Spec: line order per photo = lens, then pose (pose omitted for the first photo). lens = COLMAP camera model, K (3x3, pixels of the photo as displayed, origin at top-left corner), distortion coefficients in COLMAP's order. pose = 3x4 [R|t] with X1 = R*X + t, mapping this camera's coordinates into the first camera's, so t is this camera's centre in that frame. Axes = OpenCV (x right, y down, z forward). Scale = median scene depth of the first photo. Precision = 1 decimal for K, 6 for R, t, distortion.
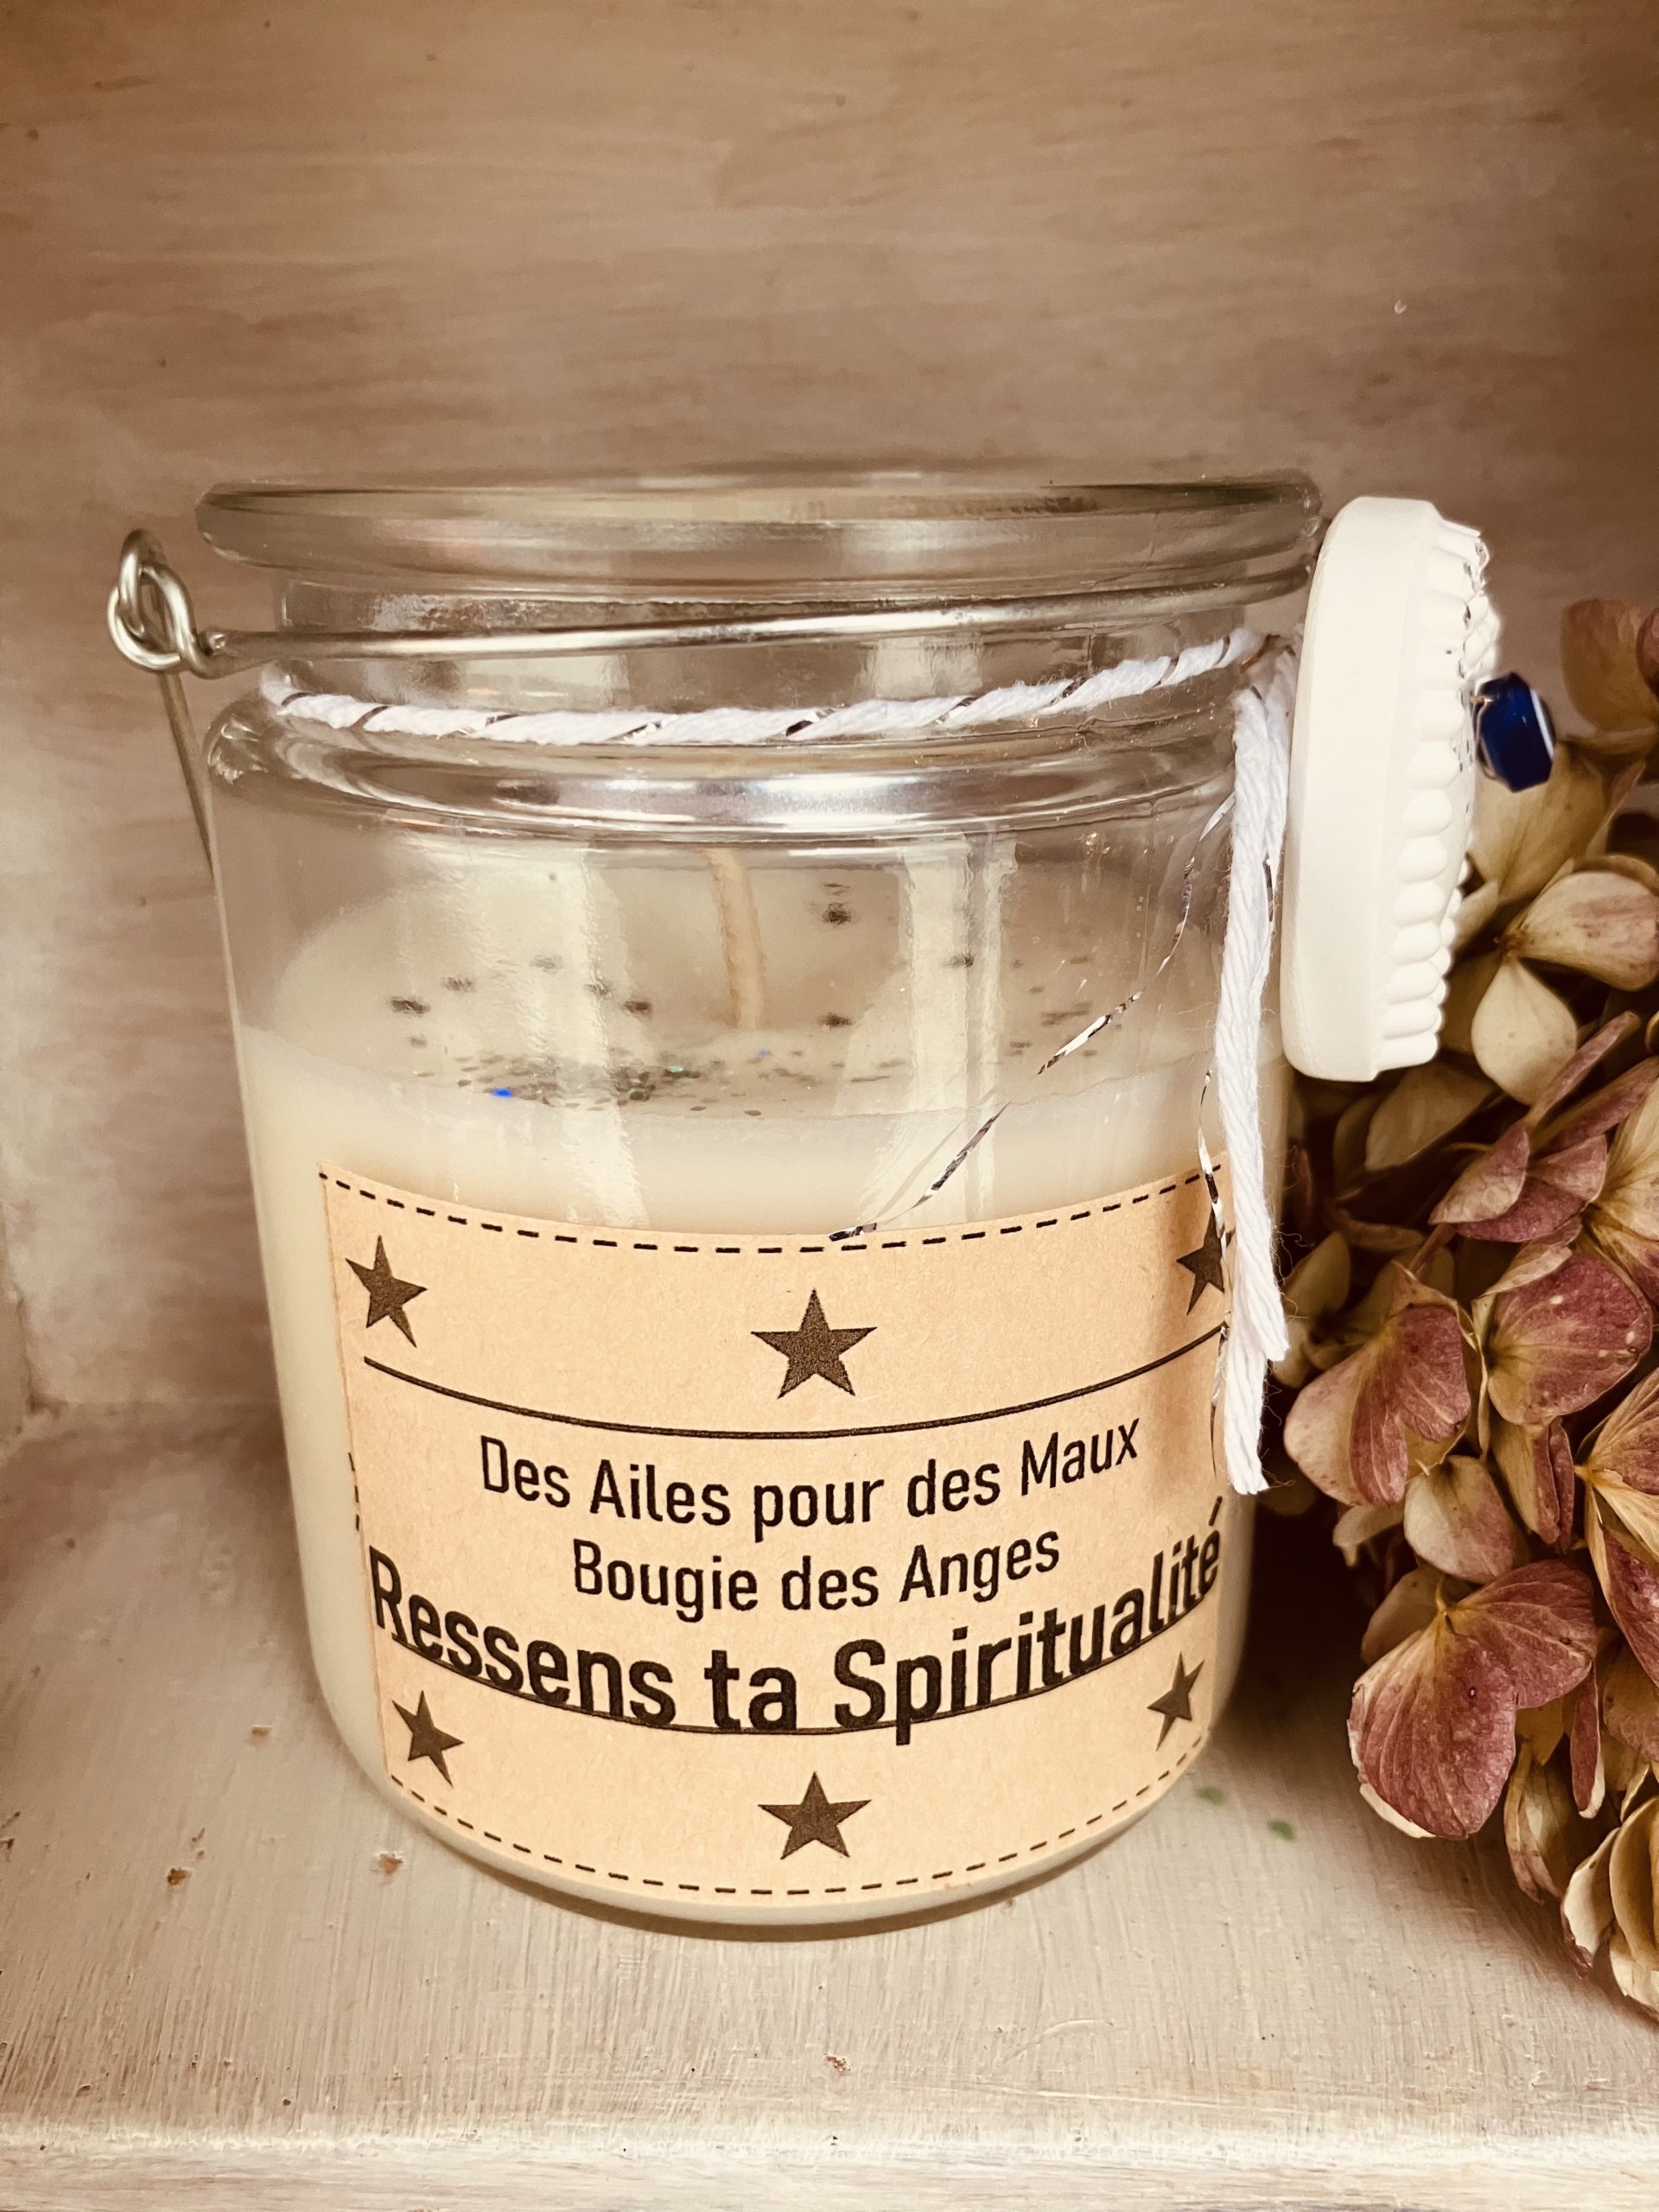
lens RADIAL K [[1849.2, 0, 822.7], [0, 1849.2, 1102.8], [0, 0, 1]] dist [0.039689, -0.089634]
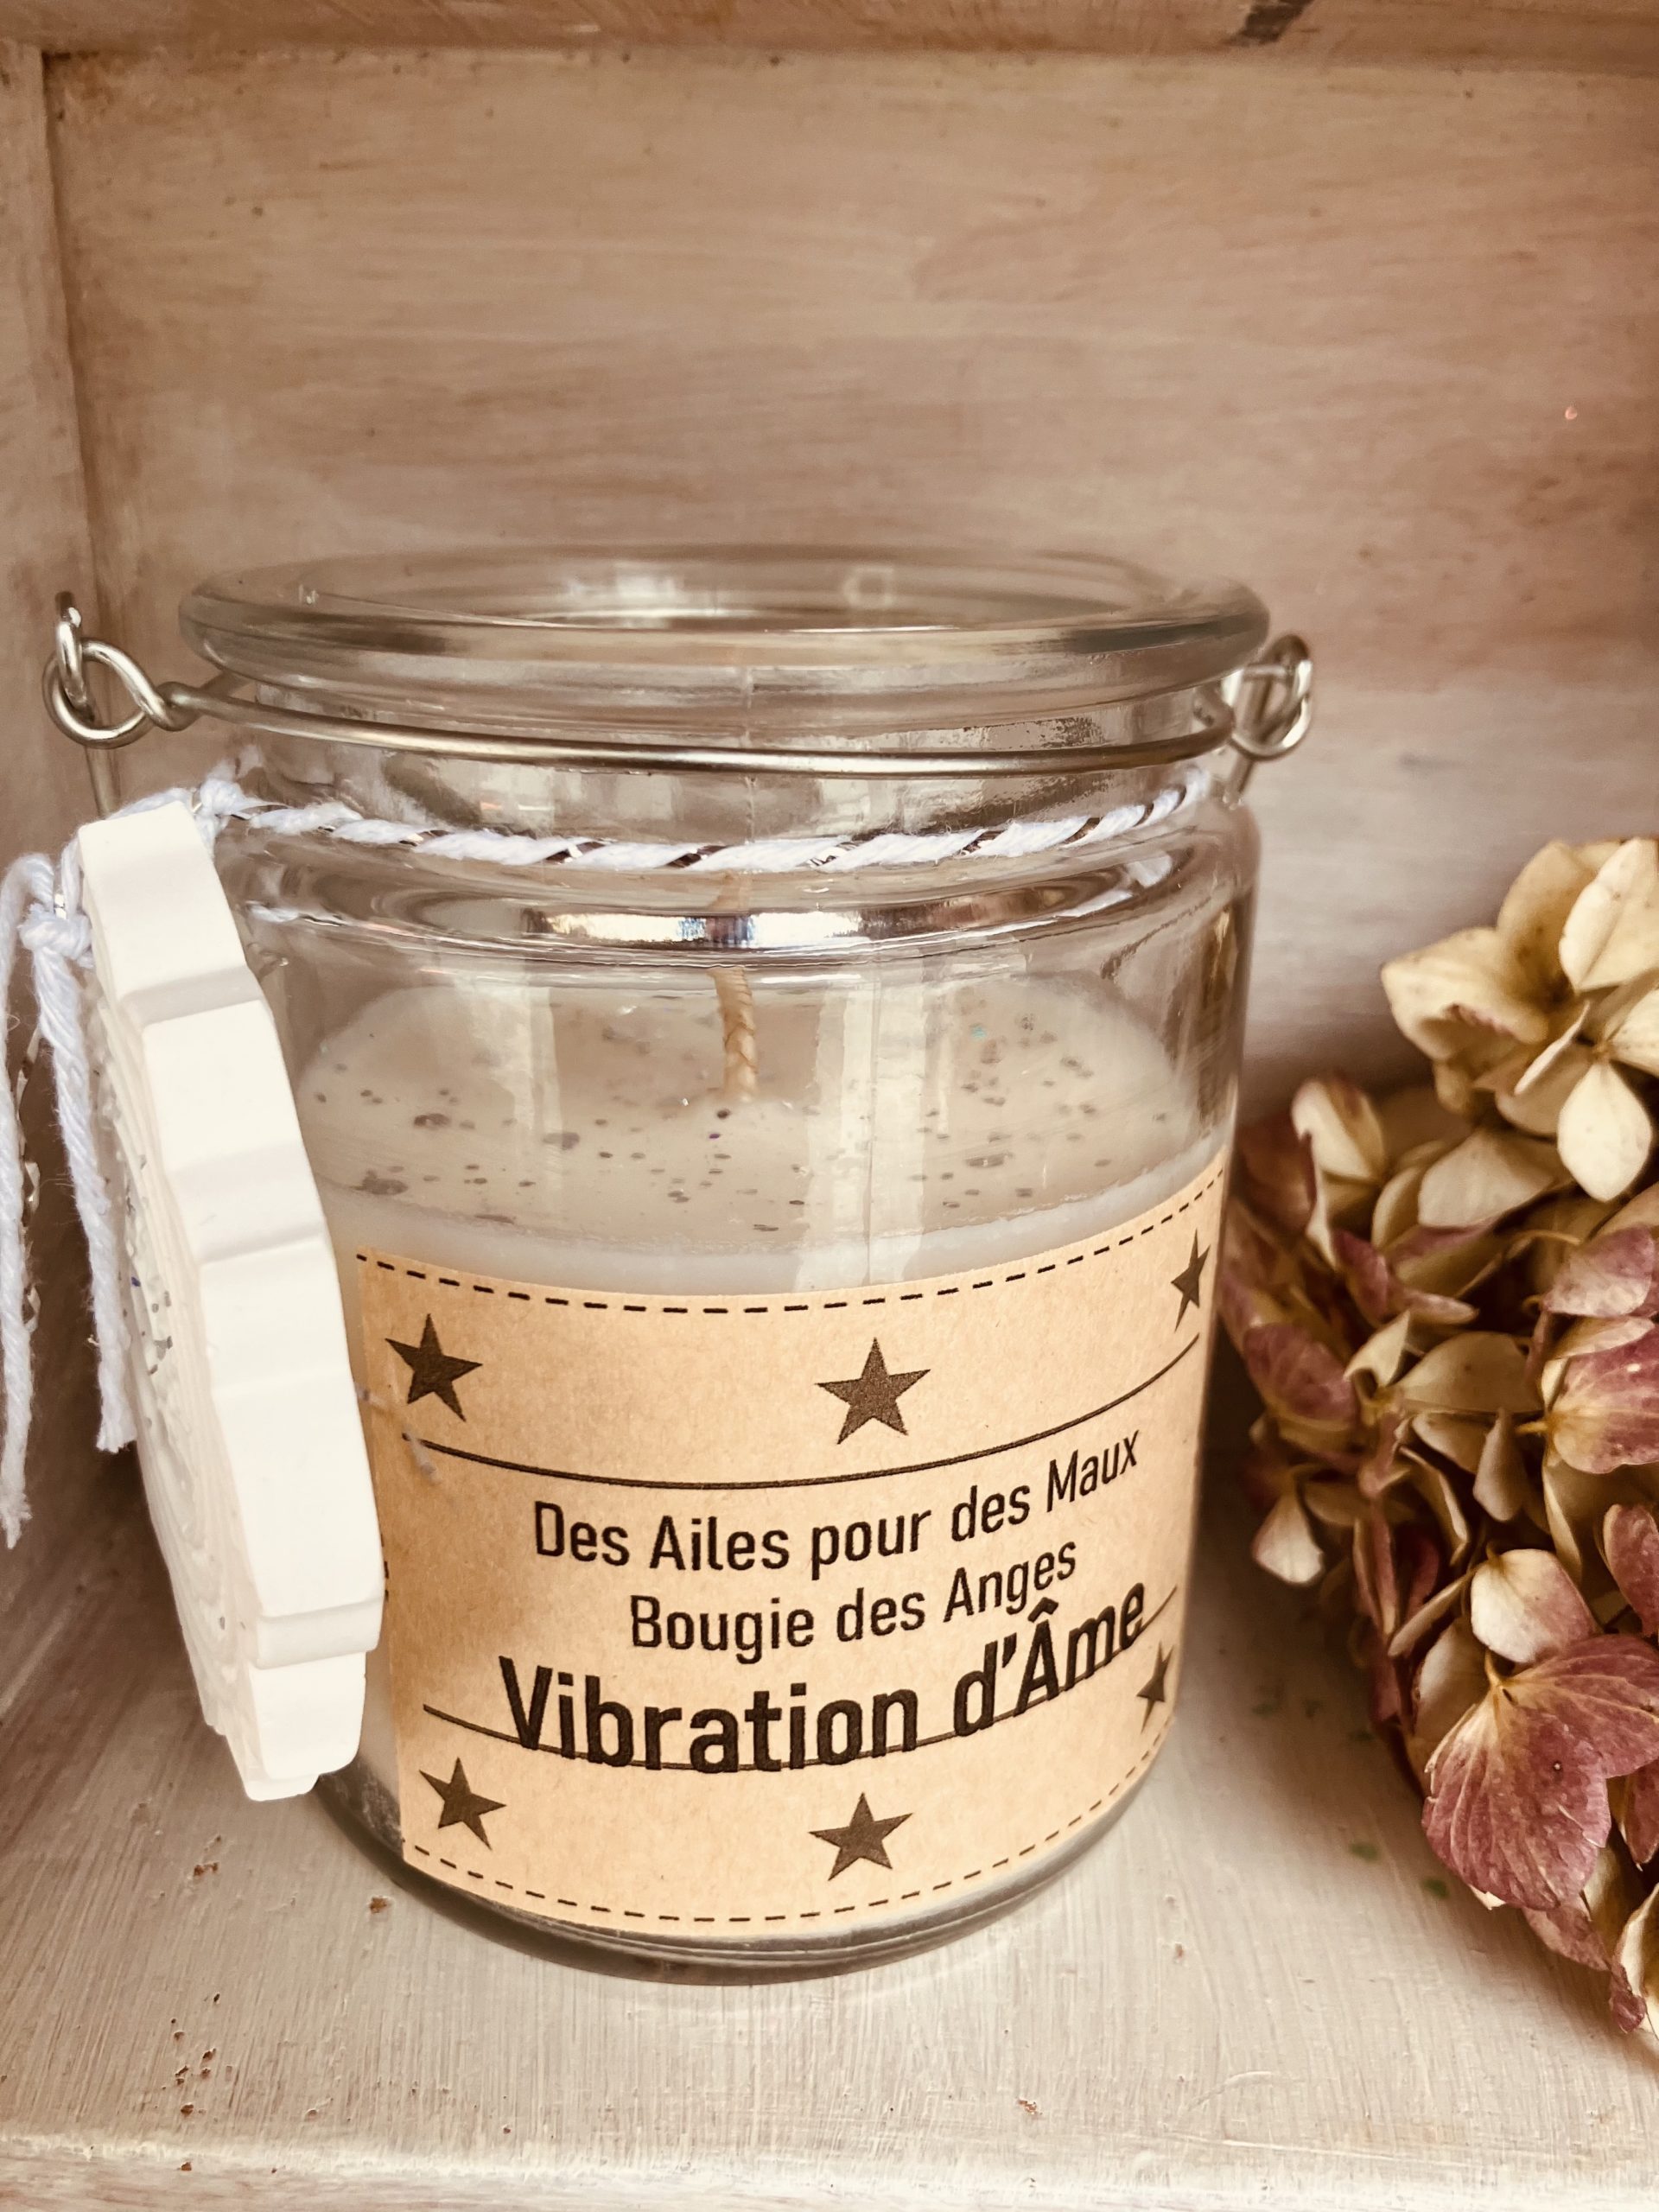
lens RADIAL K [[1849.2, 0, 828.1], [0, 1849.2, 1104.0], [0, 0, 1]] dist [0.039689, -0.089634]
pose [[0.999570, 0.029232, -0.002508, -0.117870], [-0.029232, 0.999573, -0.000067, -0.043670], [0.002505, 0.000140, 0.999997, -0.045330]]
